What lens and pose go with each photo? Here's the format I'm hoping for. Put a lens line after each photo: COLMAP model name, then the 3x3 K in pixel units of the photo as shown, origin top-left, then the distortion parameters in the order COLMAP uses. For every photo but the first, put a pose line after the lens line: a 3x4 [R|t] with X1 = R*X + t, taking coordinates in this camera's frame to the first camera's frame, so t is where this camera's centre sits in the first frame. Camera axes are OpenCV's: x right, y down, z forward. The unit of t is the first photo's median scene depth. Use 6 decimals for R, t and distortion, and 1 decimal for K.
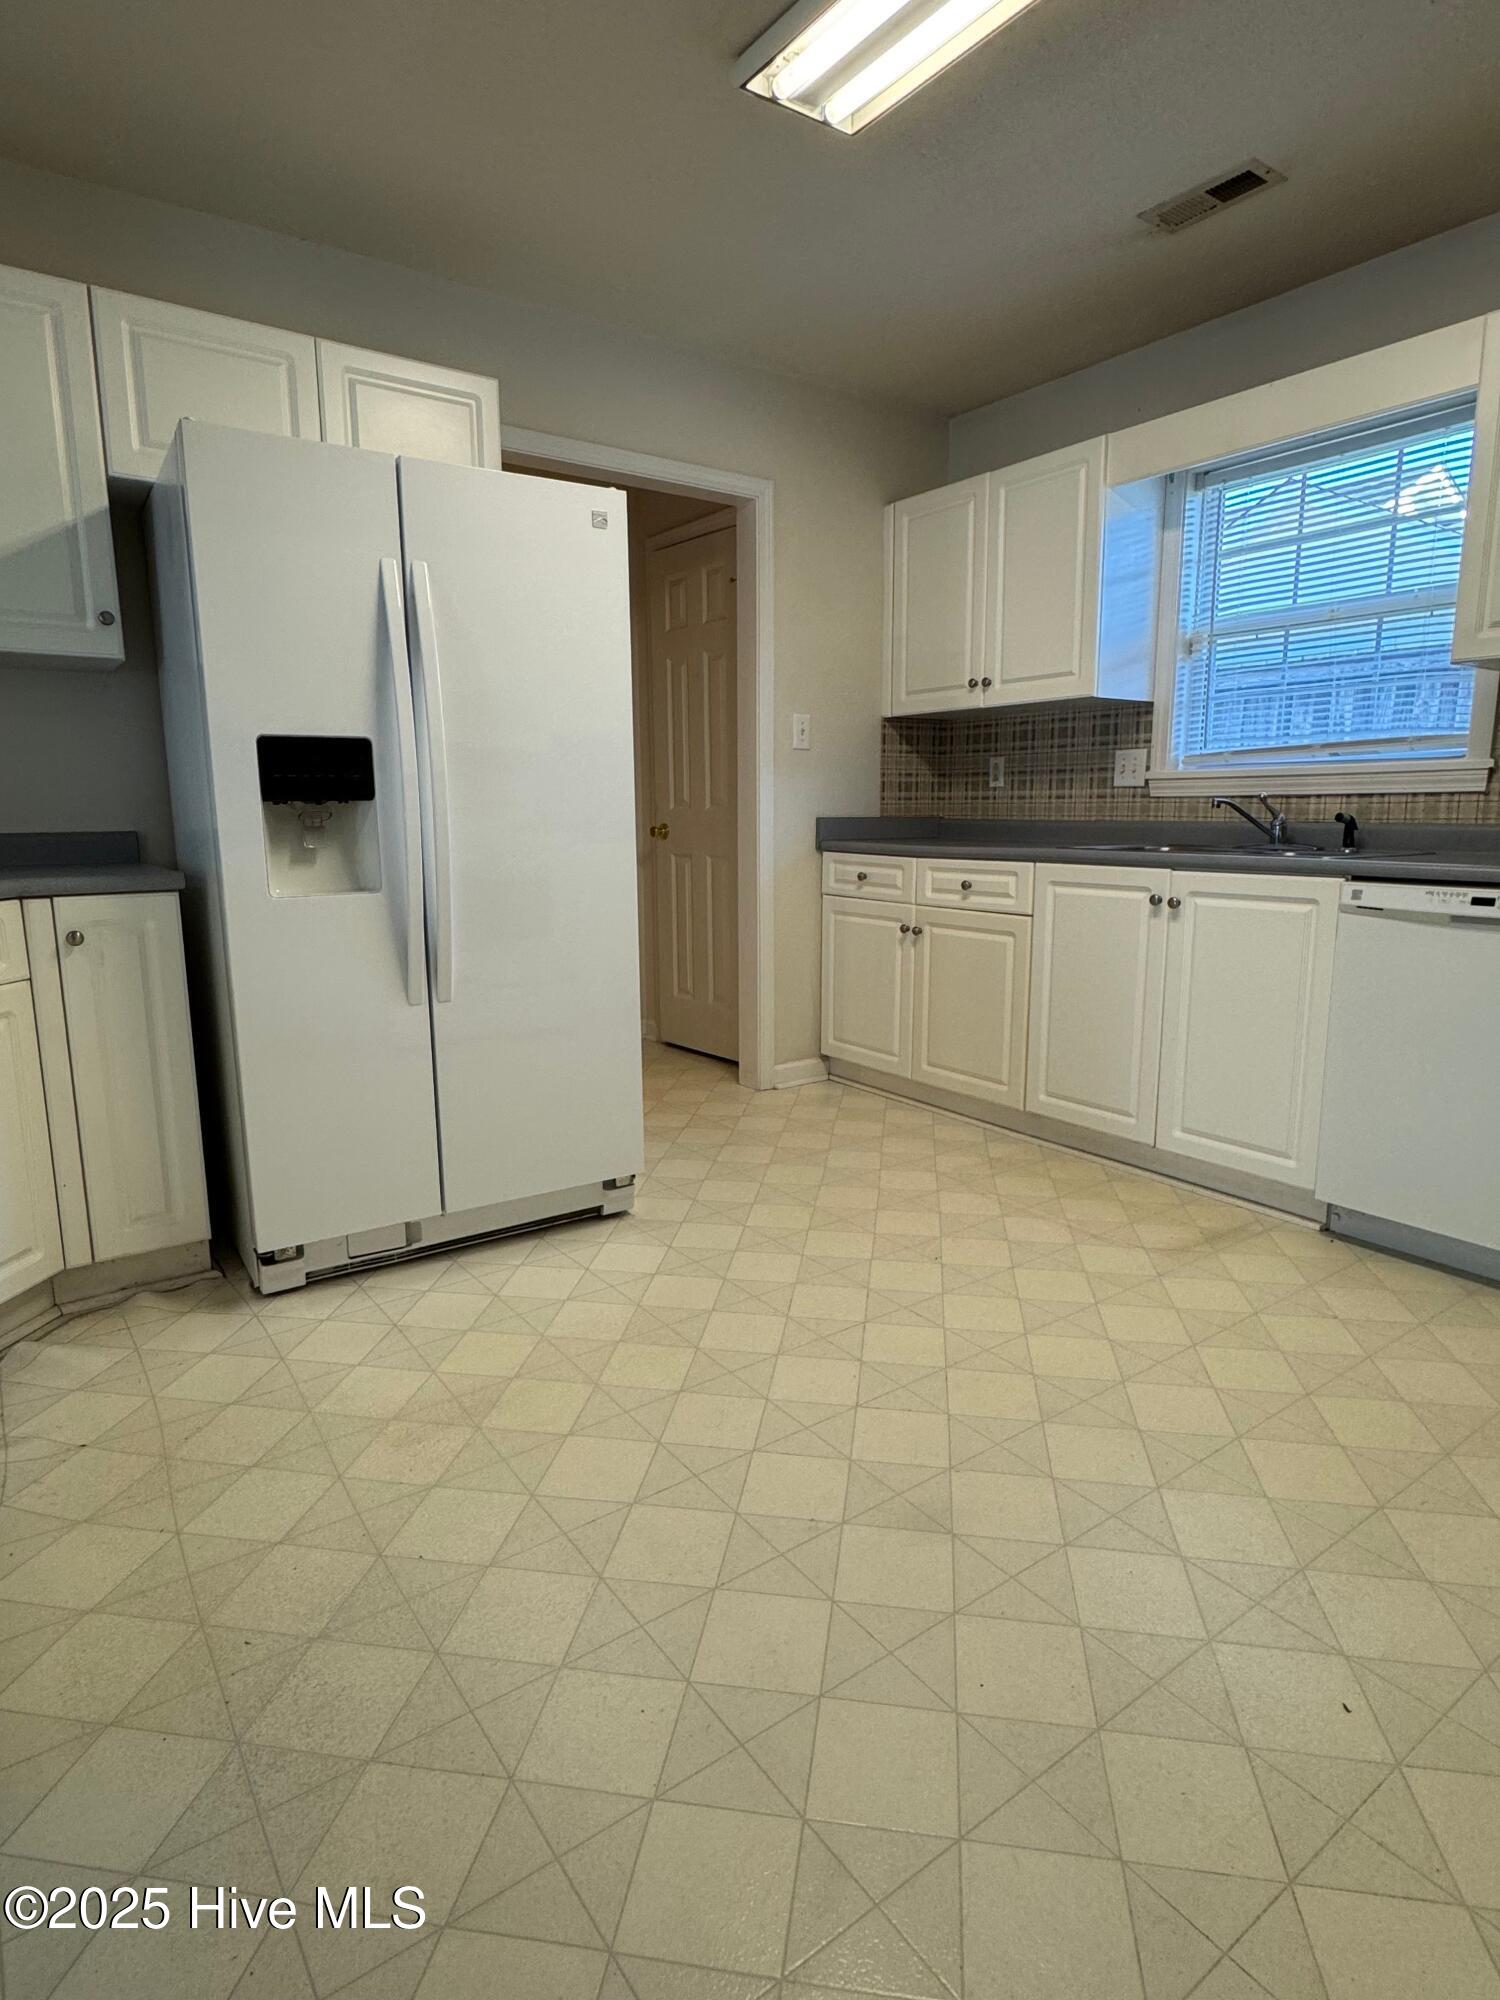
lens RADIAL K [[1112.3, 0, 758.6], [0, 1112.3, 999.0], [0, 0, 1]] dist [0.003716, 0.003174]
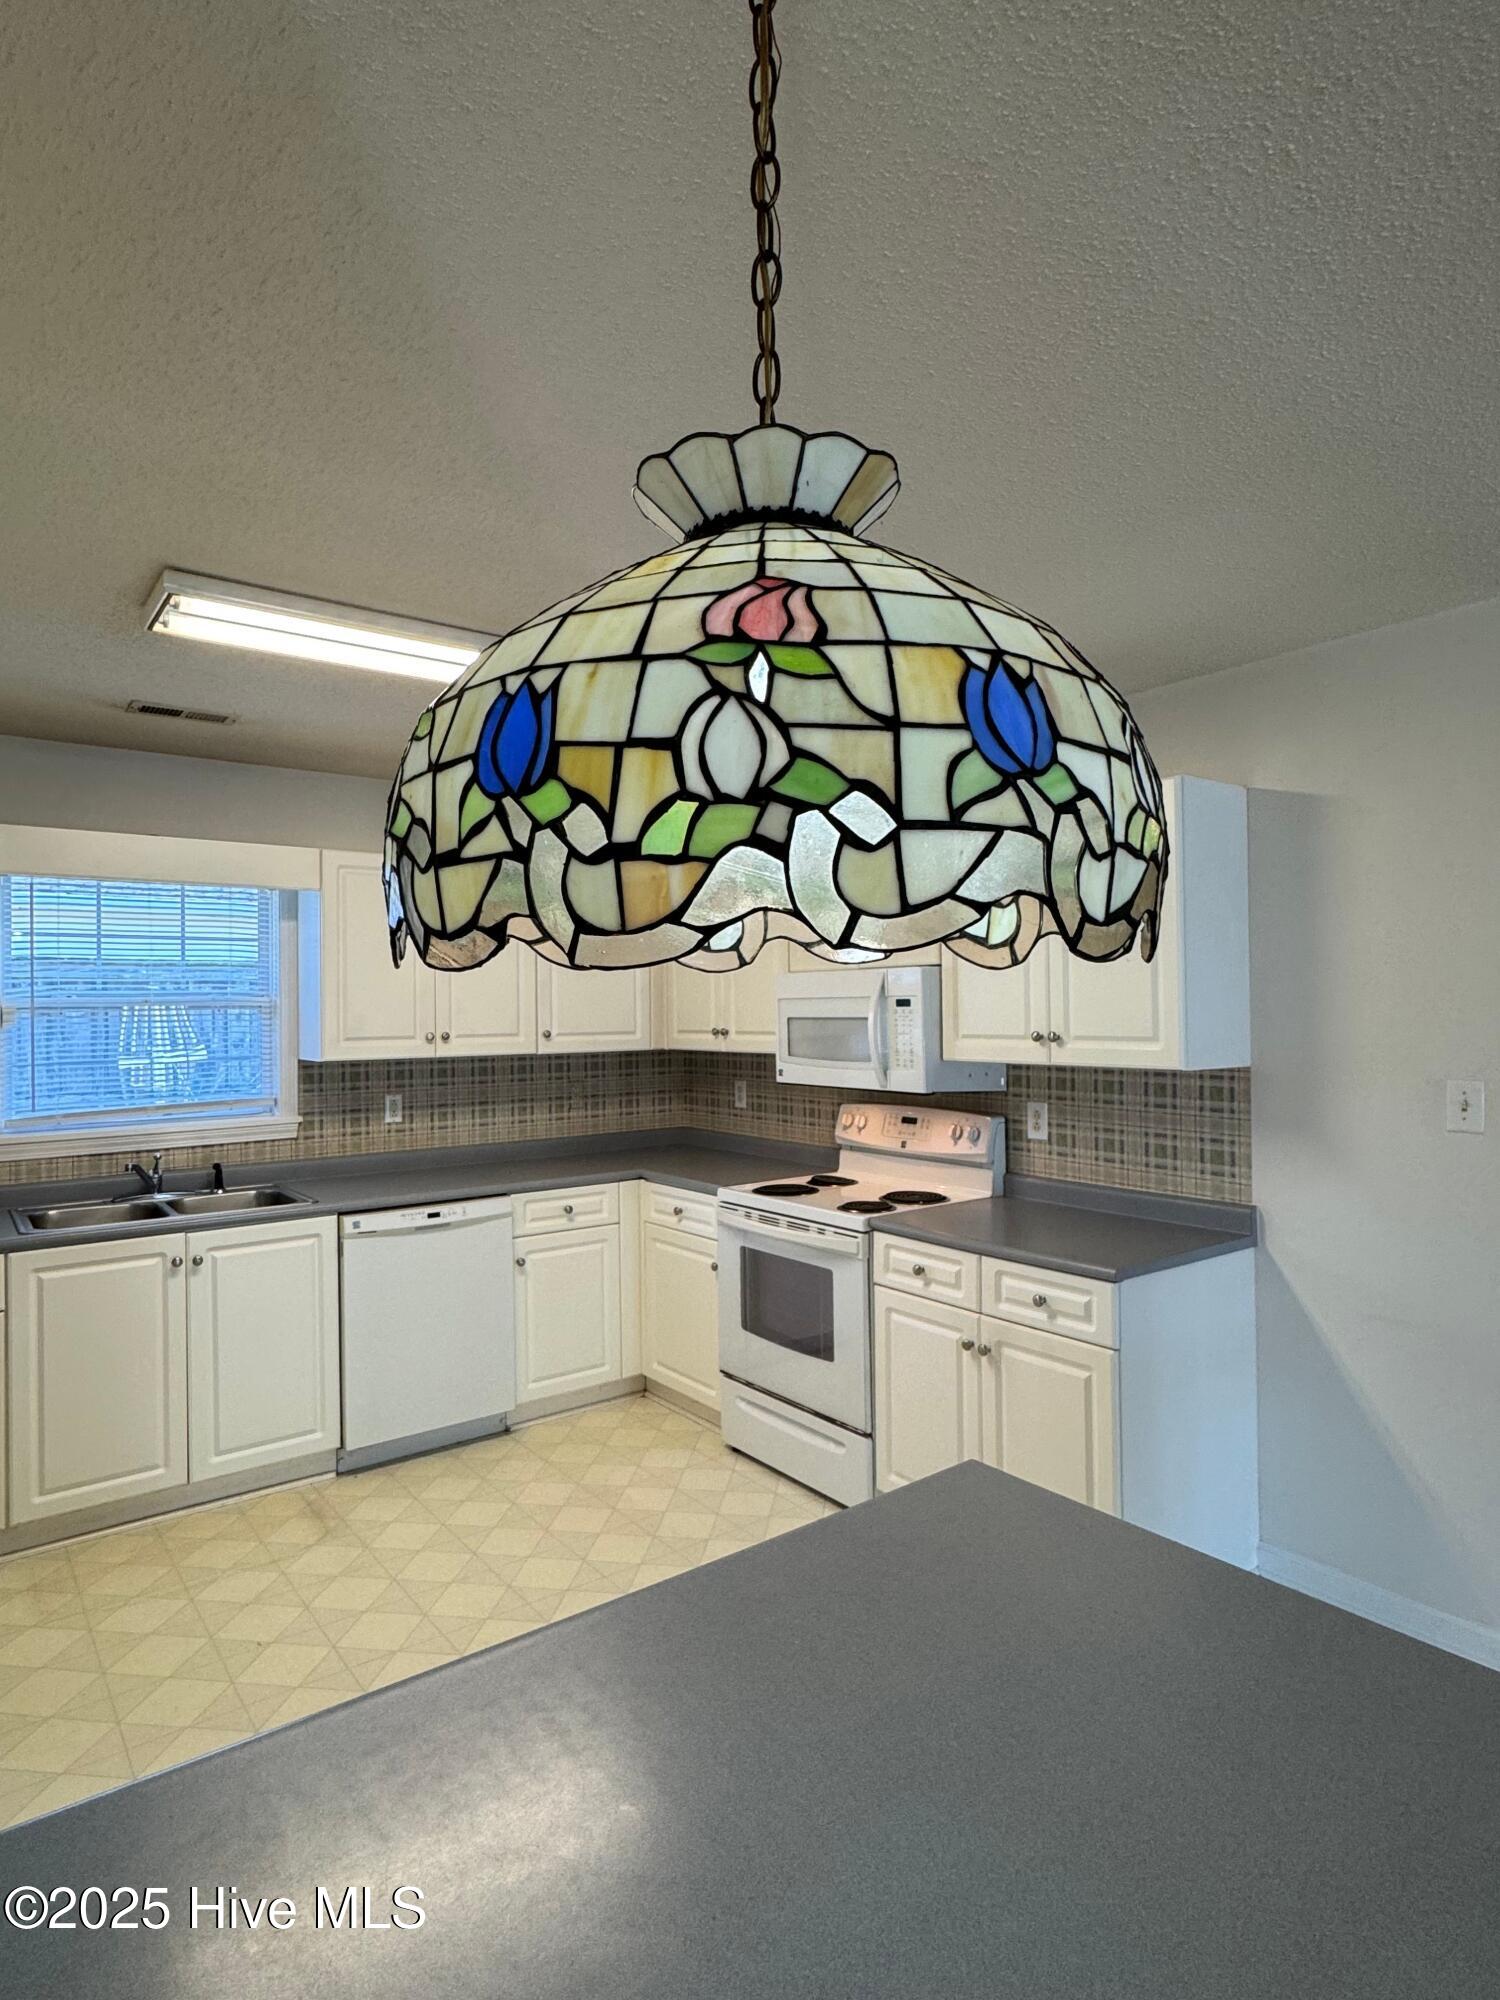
lens RADIAL K [[1112.3, 0, 745.4], [0, 1112.3, 996.0], [0, 0, 1]] dist [0.003716, 0.003174]
pose [[-0.008815, 0.016452, 0.999826, -0.651650], [0.184031, 0.982813, -0.014550, -0.191880], [-0.982881, 0.183871, -0.011691, 0.326297]]
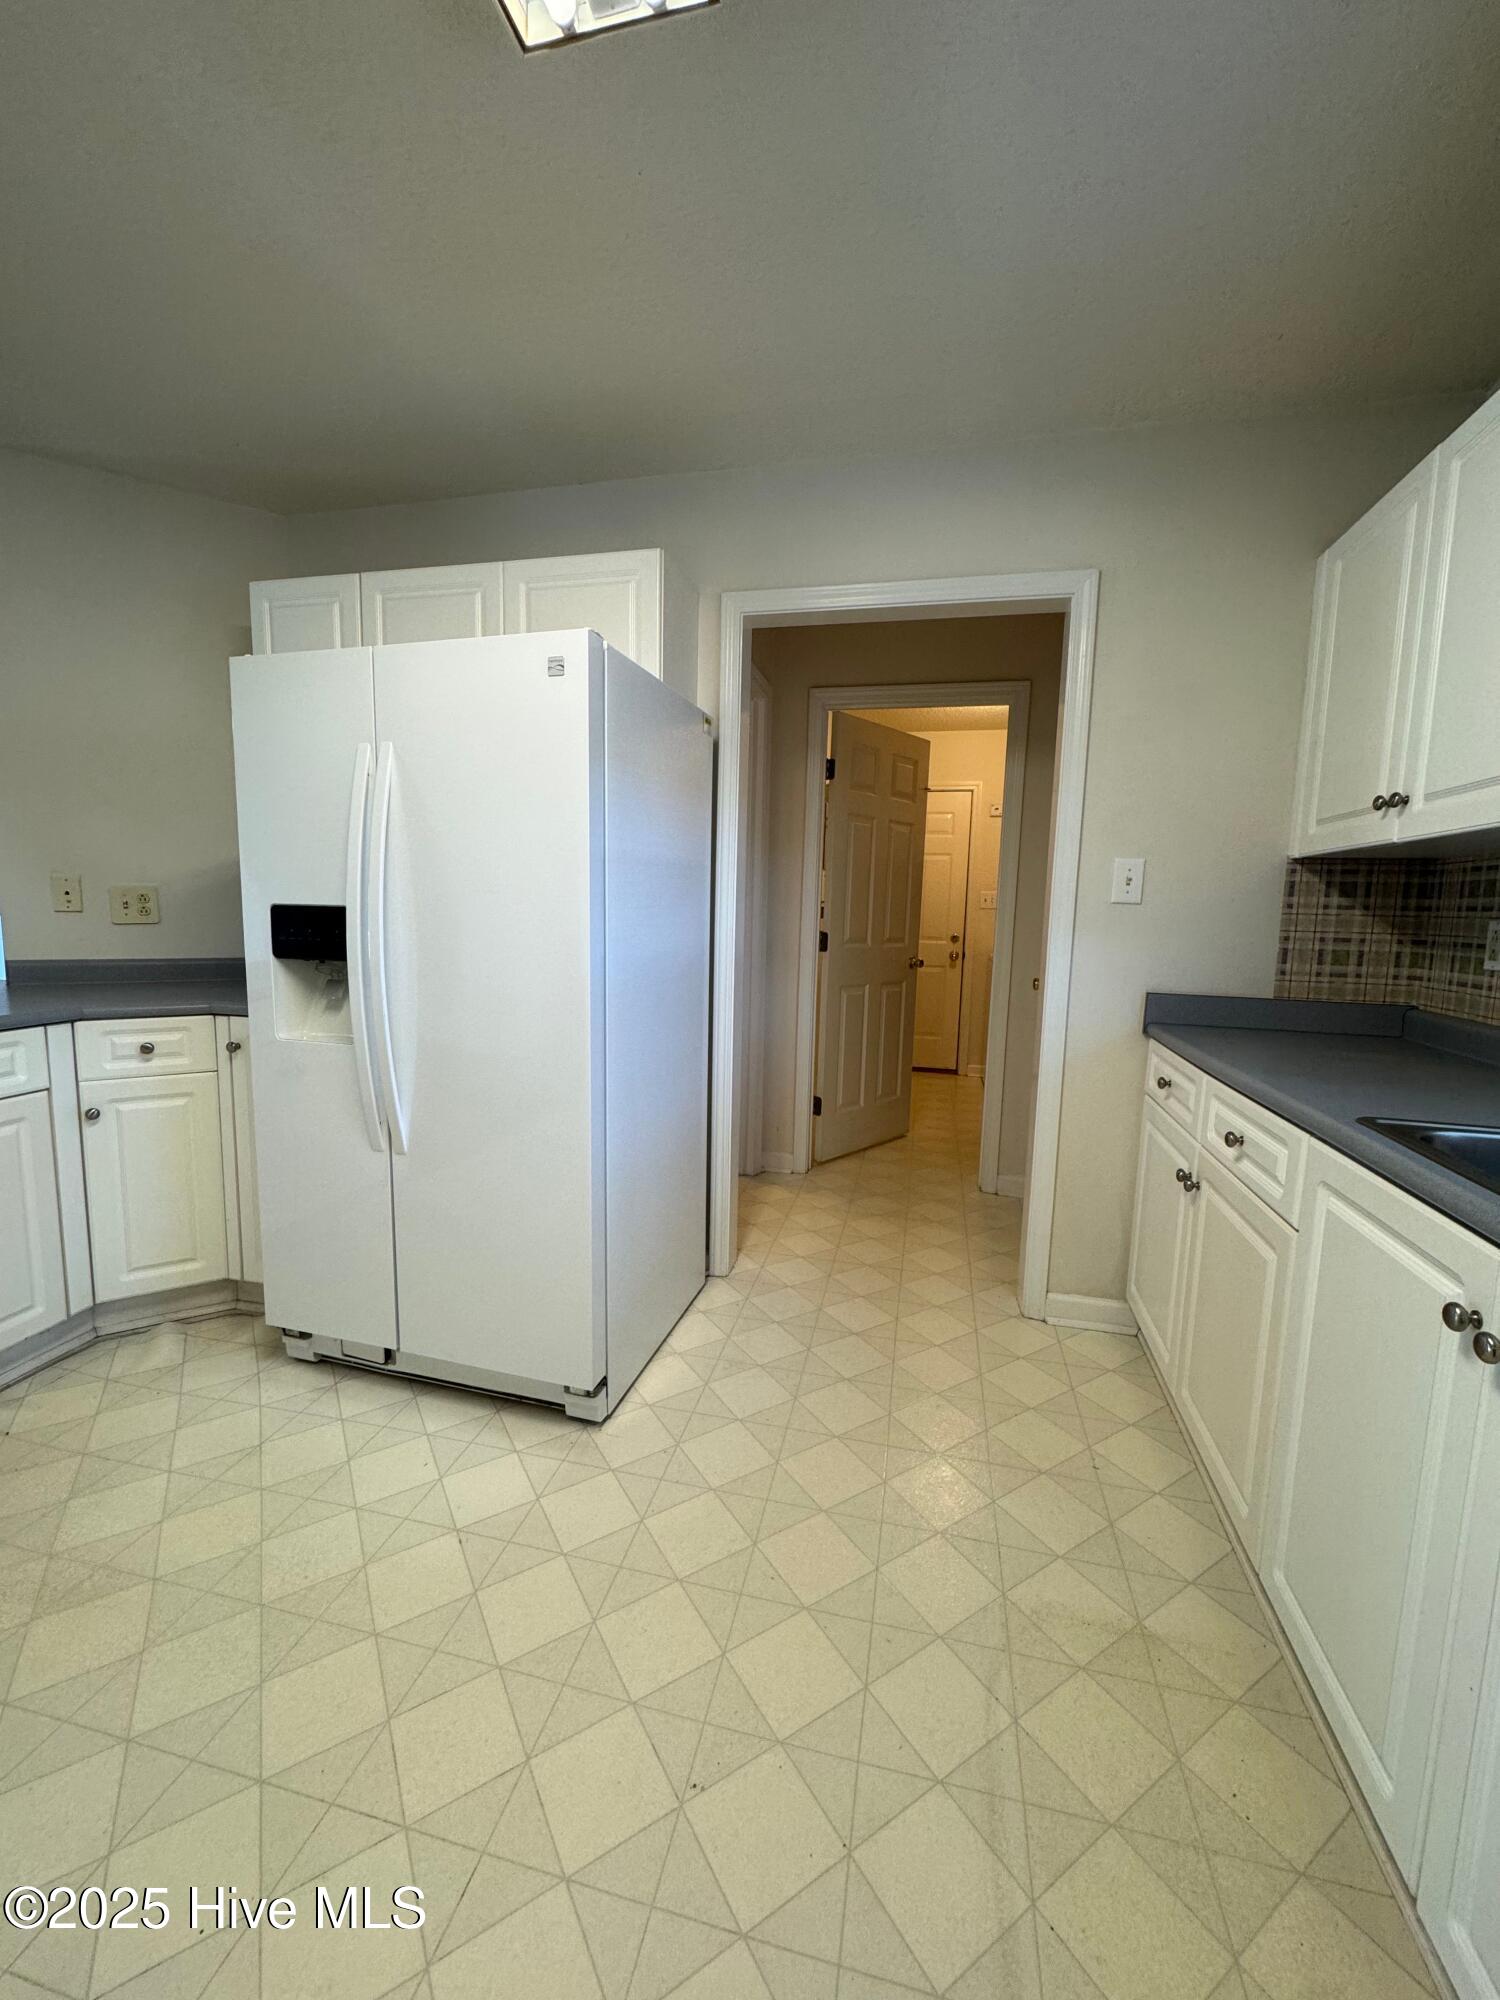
lens RADIAL K [[799.6, 0, 750.9], [0, 799.6, 999.9], [0, 0, 1]] dist [-0.000581, -0.000049]
pose [[0.646269, 0.110707, -0.755037, 0.357304], [-0.158981, 0.987244, 0.008675, -0.148098], [0.746365, 0.114430, 0.655625, 0.548731]]
